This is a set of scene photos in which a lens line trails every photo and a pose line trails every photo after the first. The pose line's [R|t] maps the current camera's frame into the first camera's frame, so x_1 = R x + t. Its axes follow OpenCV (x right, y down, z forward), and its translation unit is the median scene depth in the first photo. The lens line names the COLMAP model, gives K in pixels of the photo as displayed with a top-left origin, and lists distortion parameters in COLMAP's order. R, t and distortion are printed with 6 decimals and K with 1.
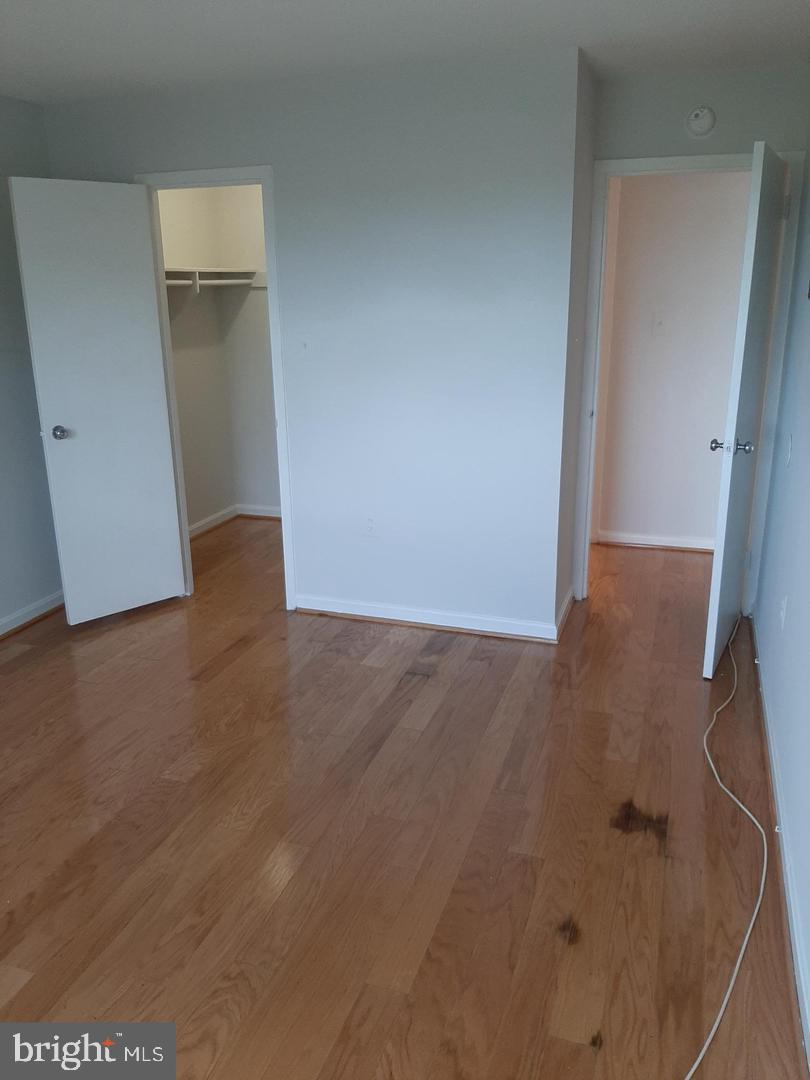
lens RADIAL K [[844.8, 0, 405.0], [0, 844.8, 540.0], [0, 0, 1]] dist [0.086668, -0.155397]
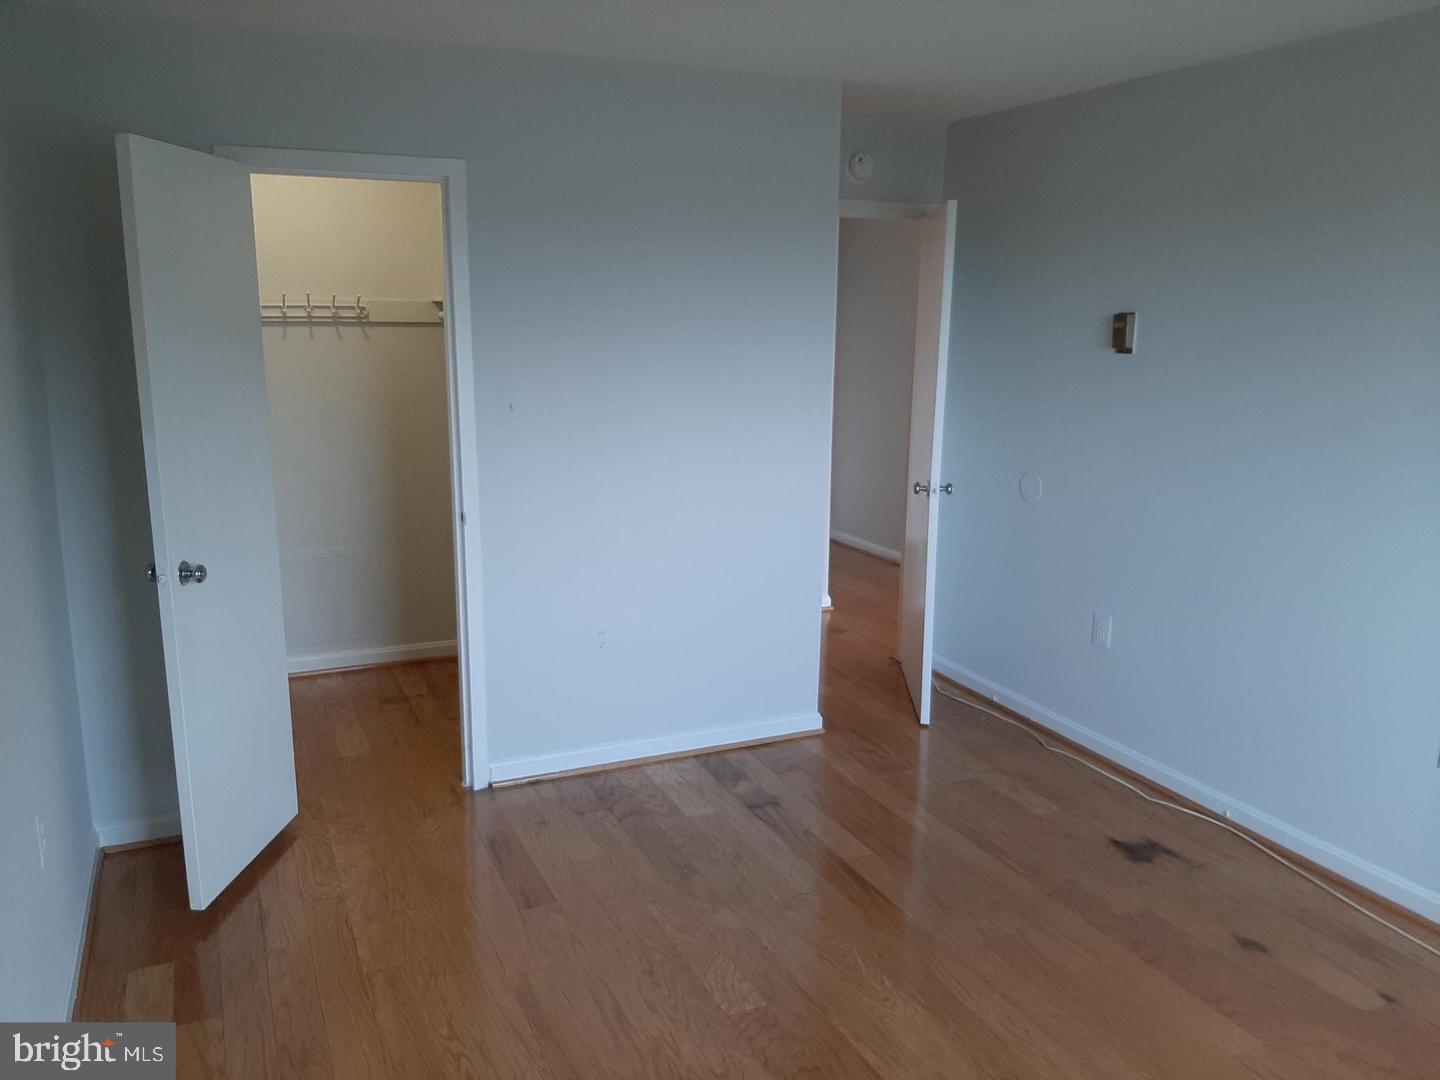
lens RADIAL K [[1126.4, 0, 722.0], [0, 1126.4, 548.4], [0, 0, 1]] dist [0.086668, -0.155397]
pose [[0.724142, -0.122897, 0.678612, -0.663759], [0.183498, 0.982859, -0.017813, -0.062616], [-0.664790, 0.137423, 0.734281, 0.201172]]
